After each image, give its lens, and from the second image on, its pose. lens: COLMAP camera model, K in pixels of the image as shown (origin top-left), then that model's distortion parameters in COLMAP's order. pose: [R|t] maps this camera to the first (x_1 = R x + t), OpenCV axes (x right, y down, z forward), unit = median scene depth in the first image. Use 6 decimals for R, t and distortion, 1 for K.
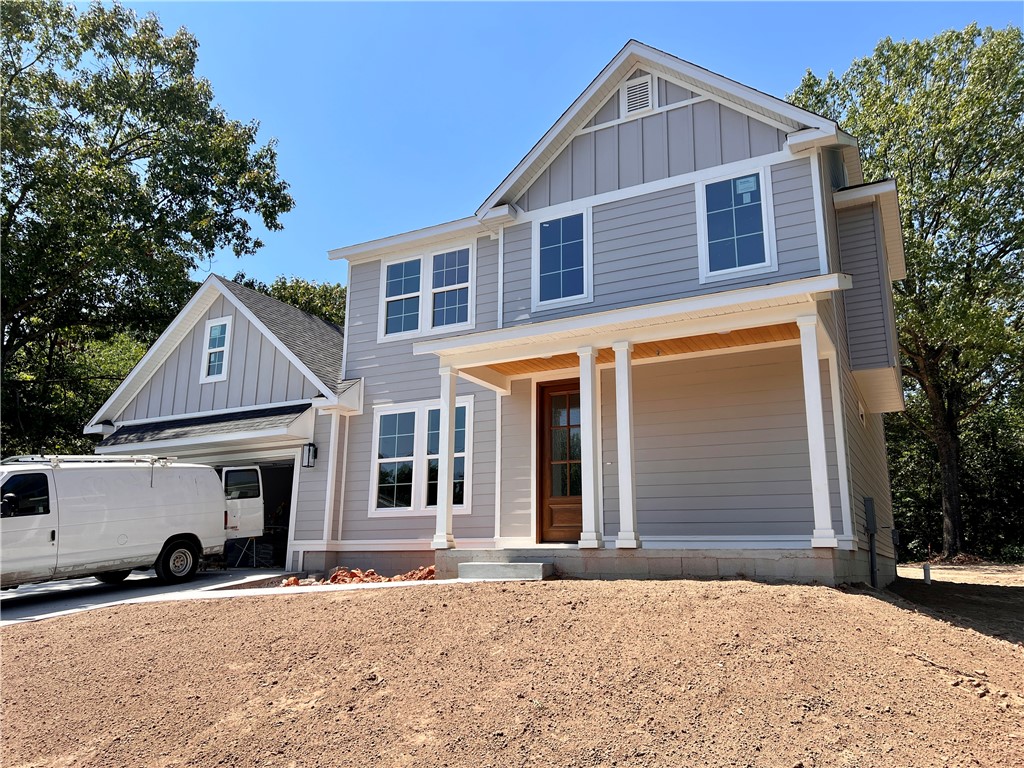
lens RADIAL K [[767.0, 0, 509.0], [0, 767.0, 385.5], [0, 0, 1]] dist [0.030635, -0.013579]
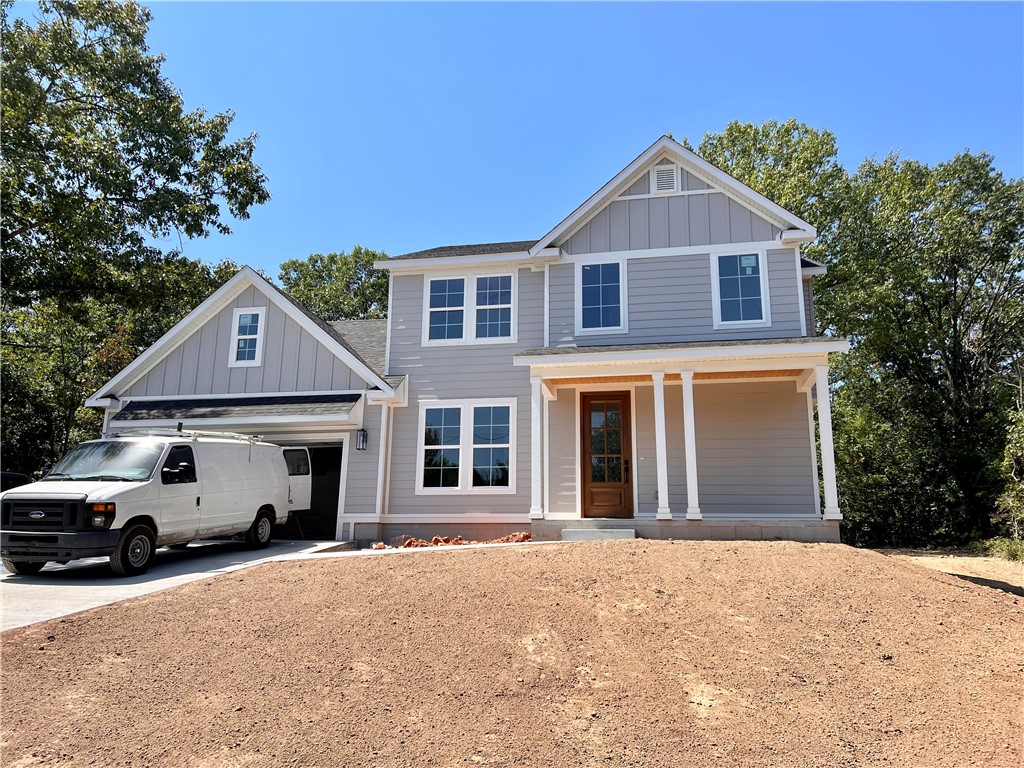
lens RADIAL K [[767.0, 0, 509.2], [0, 767.0, 380.6], [0, 0, 1]] dist [0.030635, -0.013579]
pose [[0.954567, 0.070382, 0.289565, -0.411374], [-0.071668, 0.997409, -0.006173, -0.006228], [-0.289249, -0.014860, 0.957138, -0.168888]]
